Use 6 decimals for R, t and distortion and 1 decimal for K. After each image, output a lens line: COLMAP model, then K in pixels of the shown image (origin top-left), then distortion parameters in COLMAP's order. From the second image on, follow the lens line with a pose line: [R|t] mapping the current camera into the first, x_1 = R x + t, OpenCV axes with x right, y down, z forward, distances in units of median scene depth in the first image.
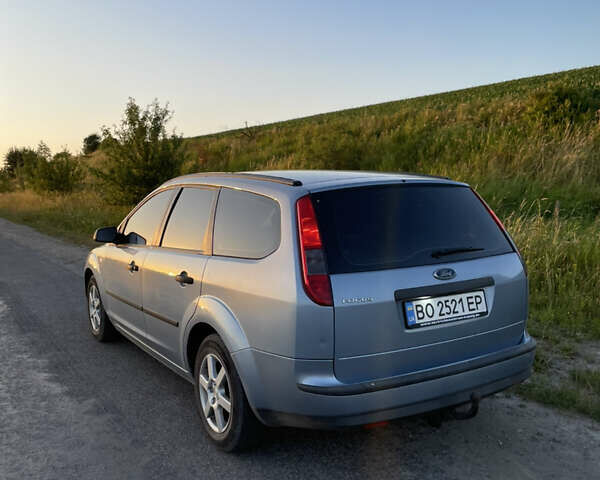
lens RADIAL K [[612.4, 0, 297.5], [0, 612.4, 237.0], [0, 0, 1]] dist [0.031563, 0.000000]
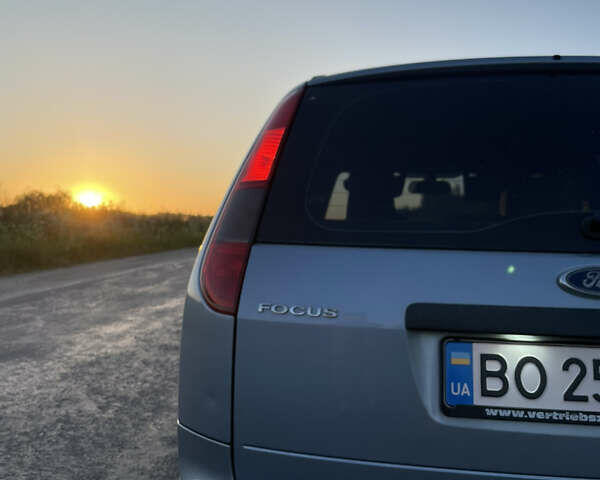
lens RADIAL K [[612.4, 0, 300.5], [0, 612.4, 243.6], [0, 0, 1]] dist [0.031563, 0.000000]
pose [[0.805536, 0.058474, -0.589655, 0.316687], [-0.096285, 0.994810, -0.032885, 0.068182], [0.584672, 0.083265, 0.806985, 0.638398]]
